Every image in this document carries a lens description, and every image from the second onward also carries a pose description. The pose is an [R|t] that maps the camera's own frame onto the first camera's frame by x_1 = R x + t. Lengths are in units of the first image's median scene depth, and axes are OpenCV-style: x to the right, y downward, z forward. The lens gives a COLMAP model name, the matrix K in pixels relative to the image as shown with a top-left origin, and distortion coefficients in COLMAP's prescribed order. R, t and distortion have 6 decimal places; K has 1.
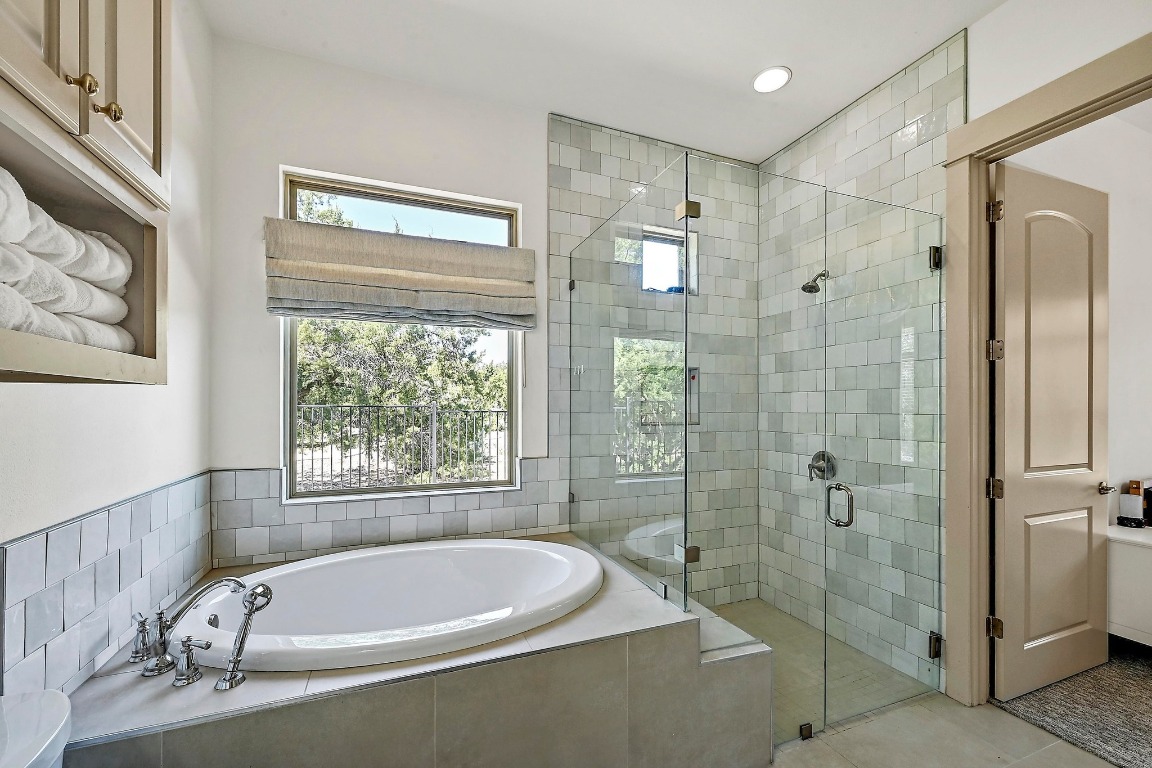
lens RADIAL K [[471.5, 0, 585.1], [0, 471.5, 406.2], [0, 0, 1]] dist [0.004275, -0.000024]
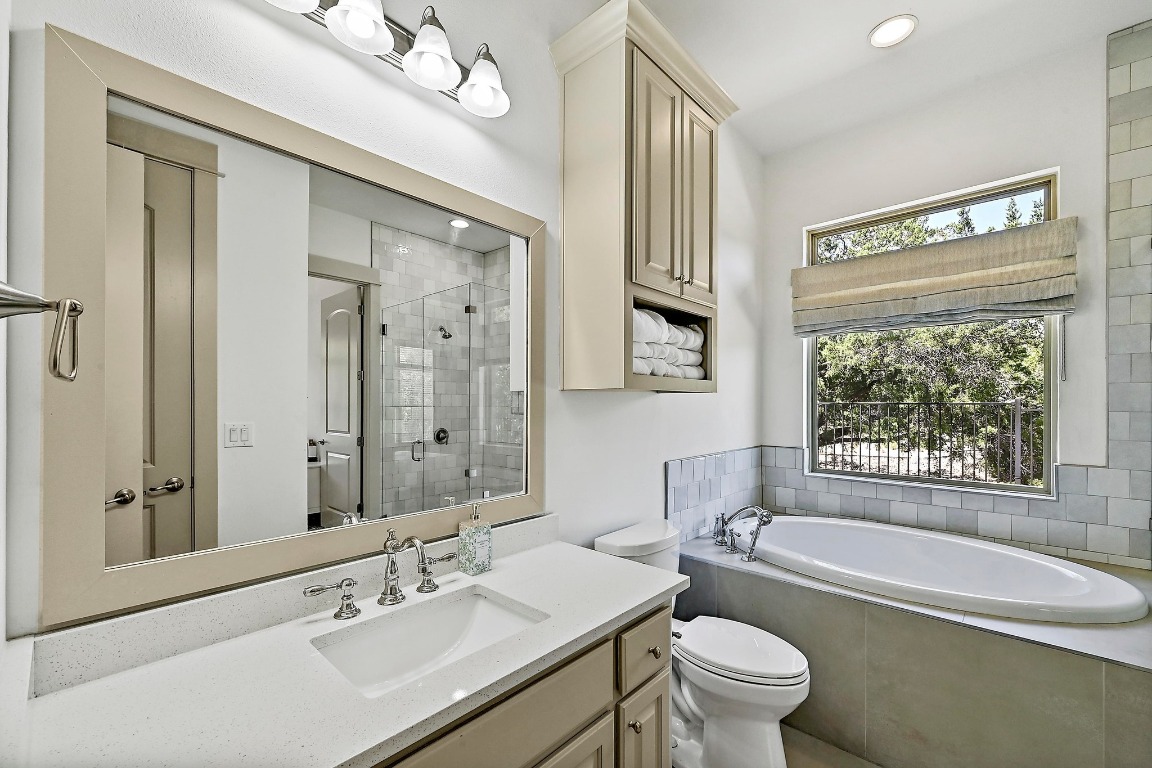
lens RADIAL K [[471.5, 0, 584.3], [0, 471.5, 403.2], [0, 0, 1]] dist [0.004275, -0.000024]
pose [[0.446657, -0.001021, -0.894705, 0.297070], [0.000772, 0.999999, -0.000756, -0.000044], [0.894705, -0.000353, 0.446657, -0.181663]]
